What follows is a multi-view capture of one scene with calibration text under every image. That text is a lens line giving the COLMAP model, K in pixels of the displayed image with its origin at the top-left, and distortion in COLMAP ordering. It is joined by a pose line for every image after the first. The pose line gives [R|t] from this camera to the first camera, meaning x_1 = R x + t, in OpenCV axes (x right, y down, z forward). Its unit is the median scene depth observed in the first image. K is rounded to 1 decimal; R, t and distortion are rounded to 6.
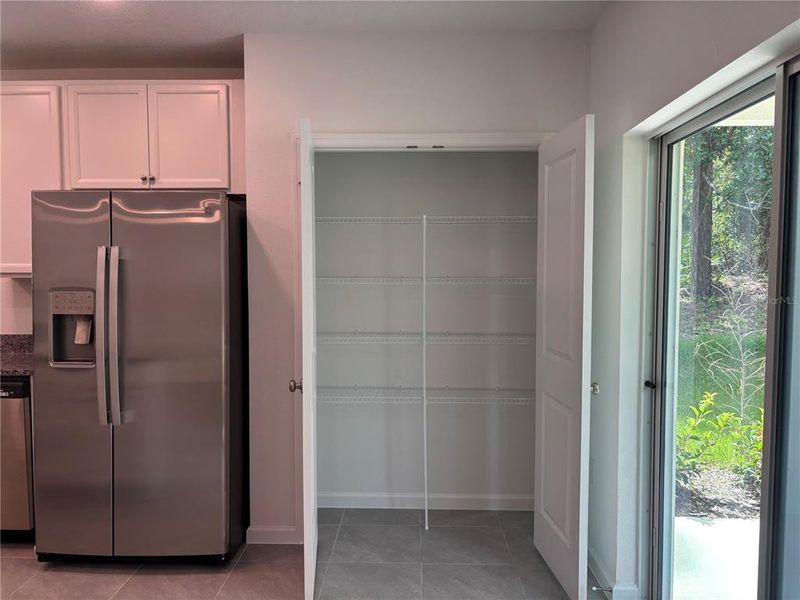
lens RADIAL K [[607.8, 0, 387.5], [0, 607.8, 300.7], [0, 0, 1]] dist [0.001032, -0.006233]
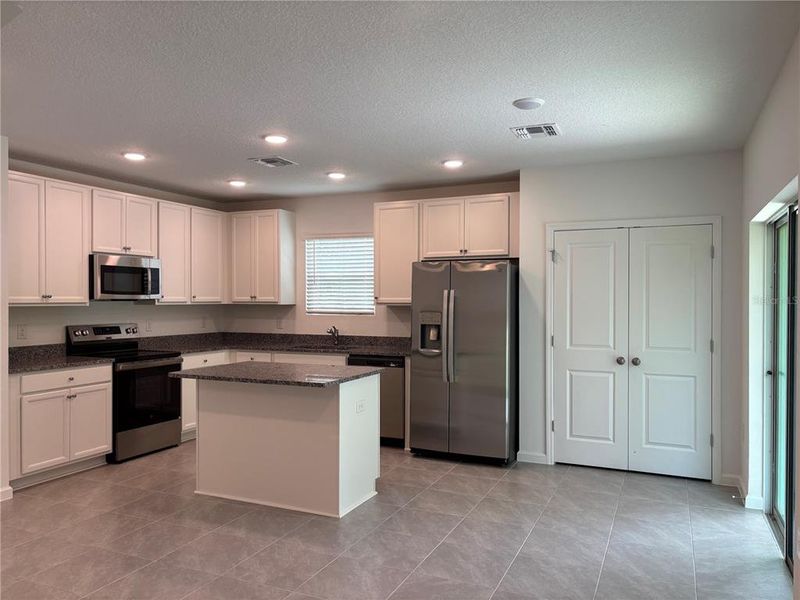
lens RADIAL K [[607.8, 0, 387.5], [0, 607.8, 300.7], [0, 0, 1]] dist [0.001032, -0.006233]
pose [[0.923749, 0.005248, -0.382962, 0.093336], [-0.027616, 0.998216, -0.052933, 0.052080], [0.382002, 0.059473, 0.922246, -0.817702]]
